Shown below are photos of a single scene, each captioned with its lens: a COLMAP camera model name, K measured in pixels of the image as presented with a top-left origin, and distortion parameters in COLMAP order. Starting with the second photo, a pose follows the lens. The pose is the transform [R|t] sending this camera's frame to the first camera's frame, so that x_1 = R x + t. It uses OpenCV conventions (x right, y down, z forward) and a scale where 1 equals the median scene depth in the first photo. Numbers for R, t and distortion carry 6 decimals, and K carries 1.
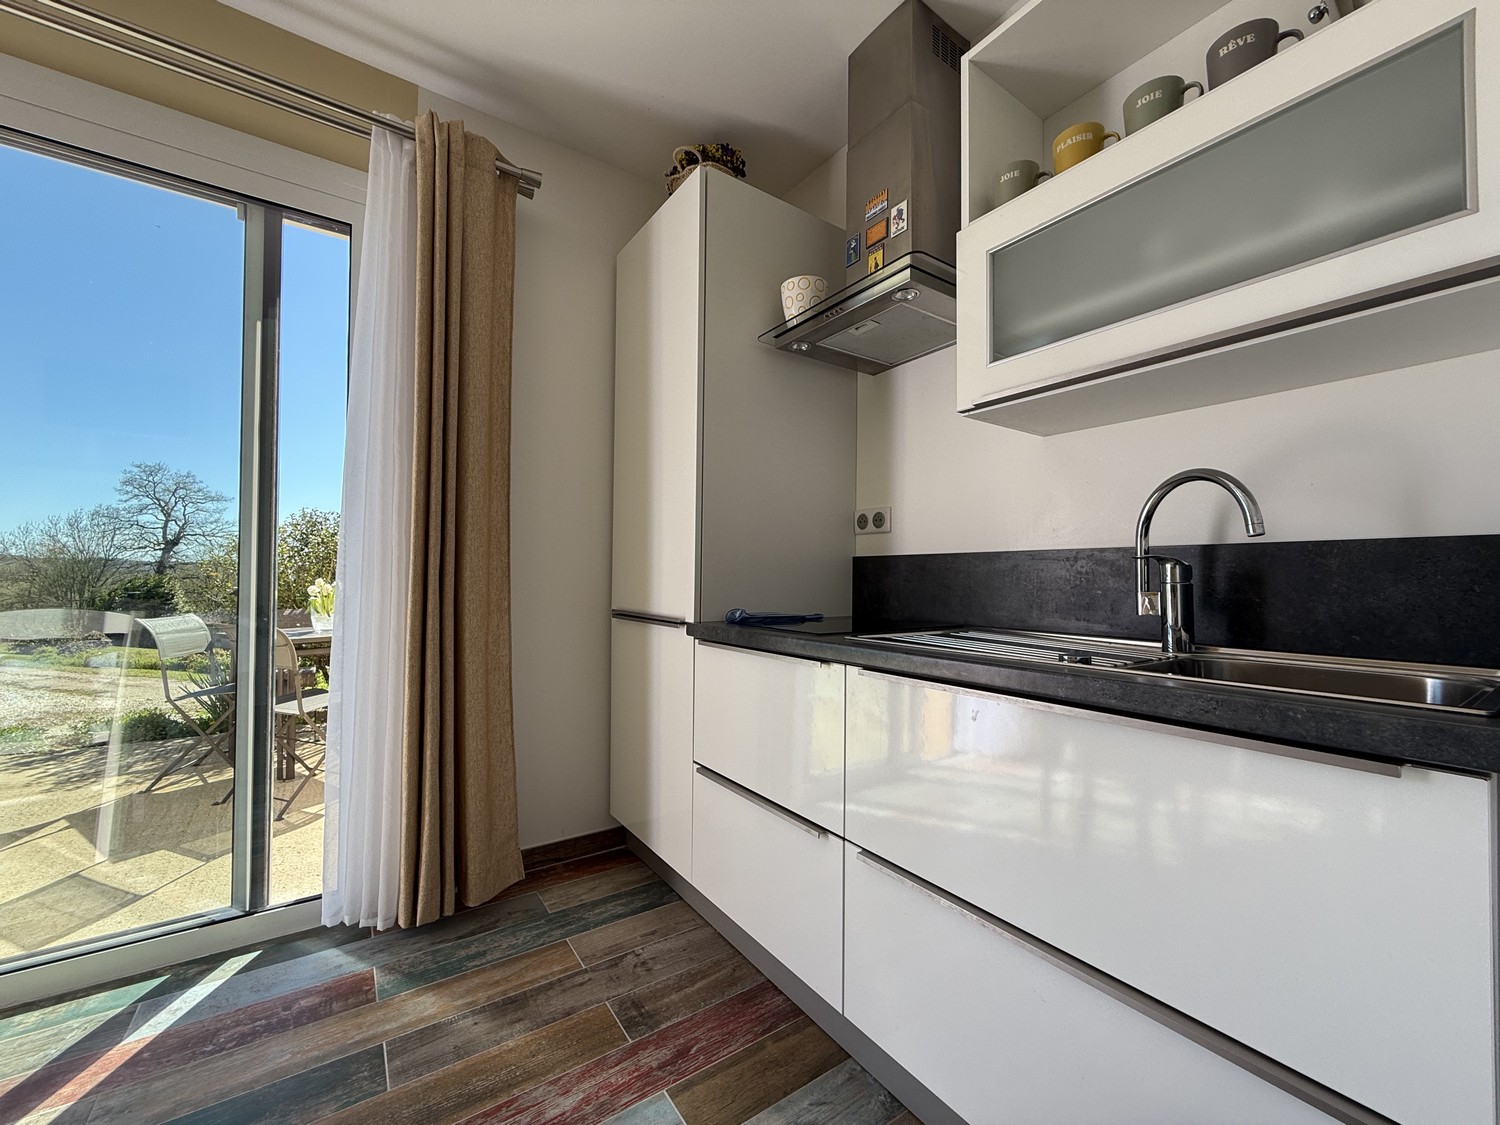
lens RADIAL K [[597.6, 0, 746.3], [0, 597.6, 564.2], [0, 0, 1]] dist [-0.001045, 0.000110]
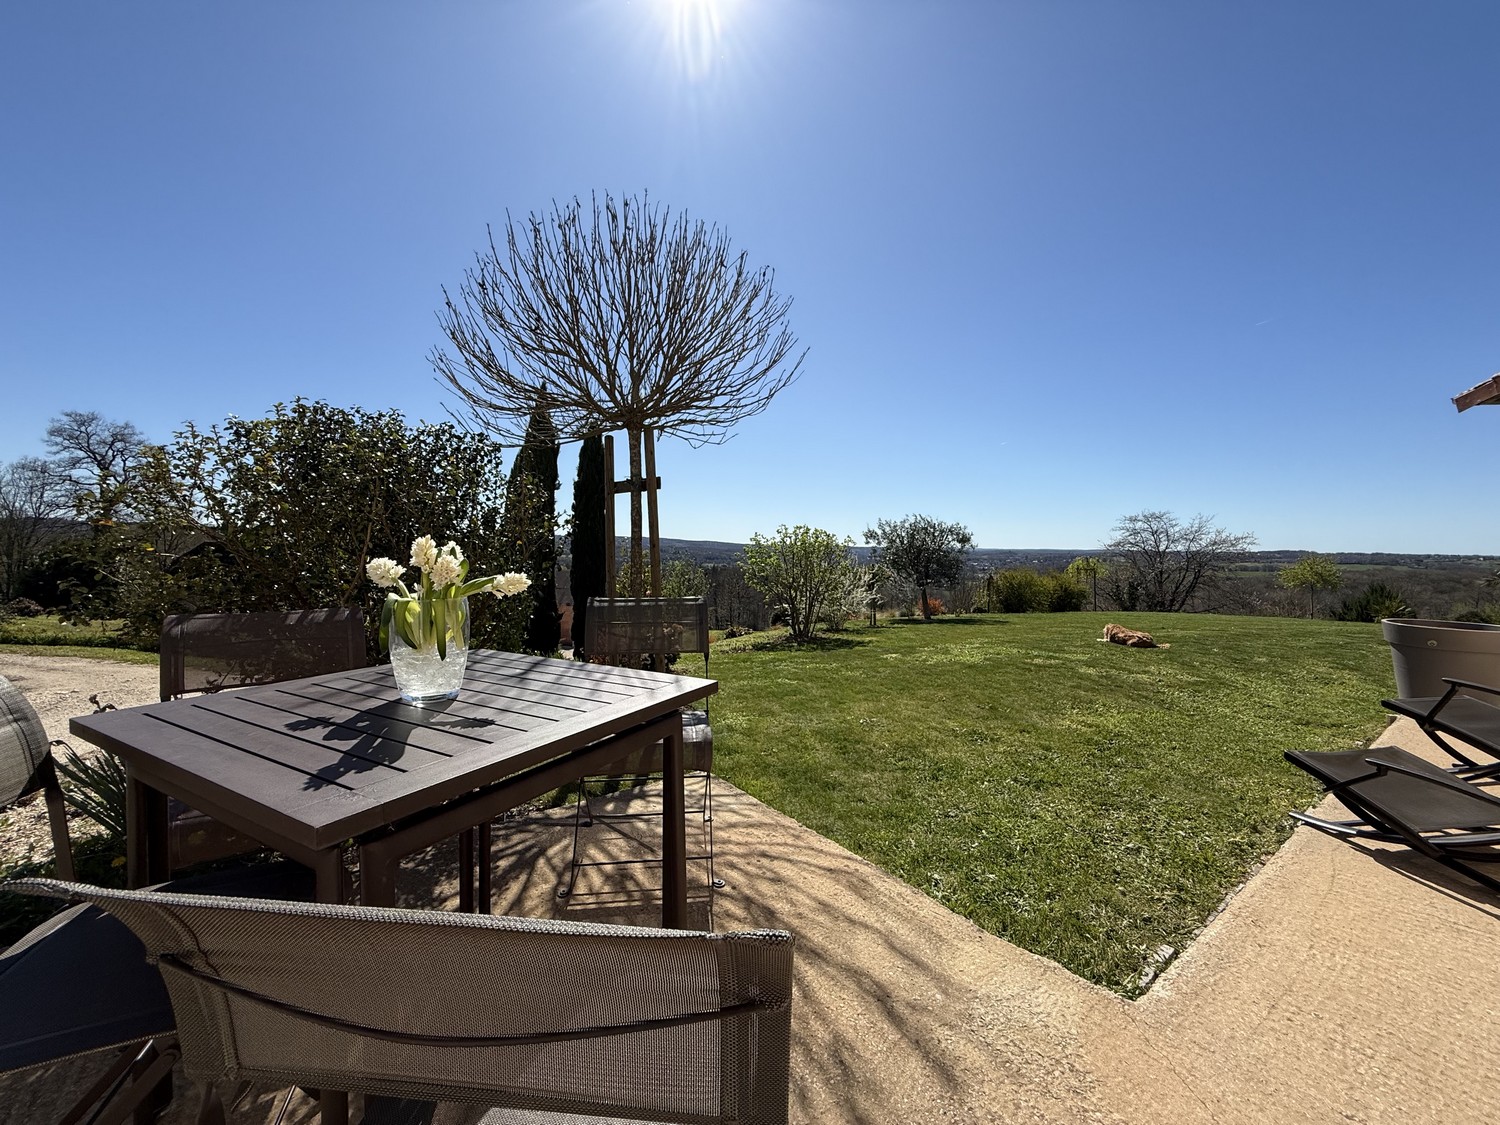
lens RADIAL K [[597.6, 0, 746.3], [0, 597.6, 564.2], [0, 0, 1]] dist [-0.001045, 0.000110]
pose [[0.998988, 0.003445, 0.044841, -0.595362], [-0.006107, 0.998217, 0.059374, 0.021324], [-0.044556, -0.059588, 0.997228, 0.729764]]
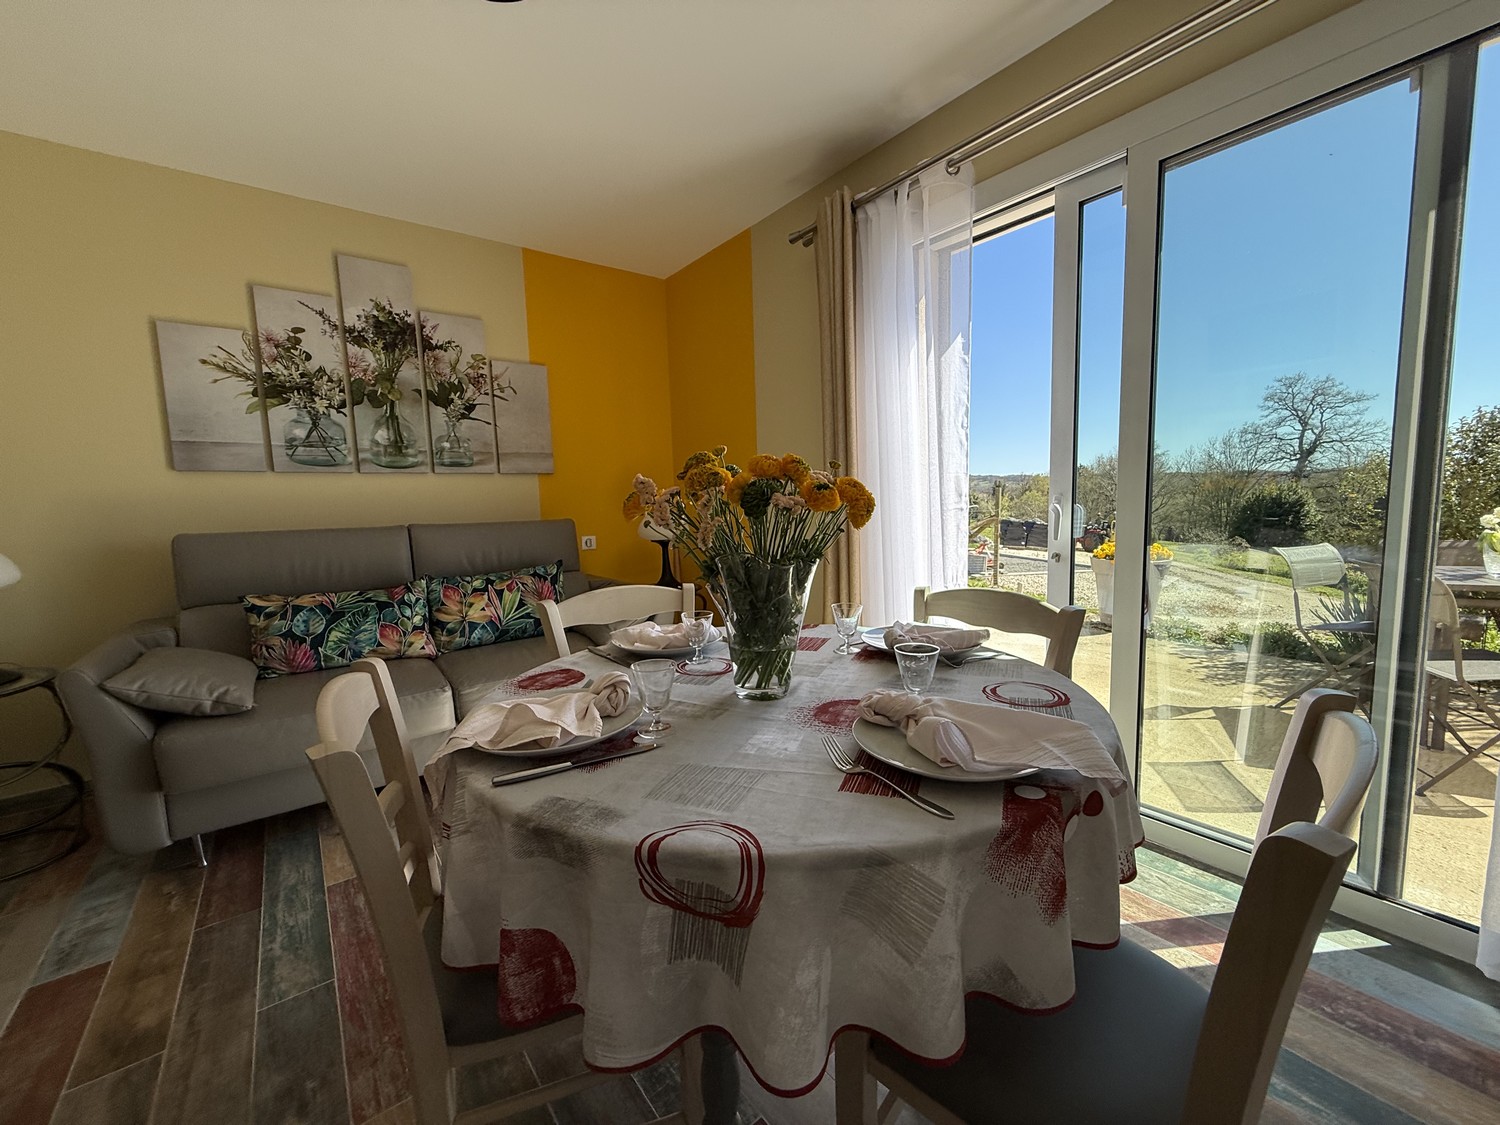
lens RADIAL K [[597.6, 0, 746.3], [0, 597.6, 564.2], [0, 0, 1]] dist [-0.001045, 0.000110]
pose [[0.055670, 0.100499, -0.993378, -0.010547], [0.052485, 0.993251, 0.103428, -0.033177], [0.997069, -0.057895, 0.050020, 0.005111]]
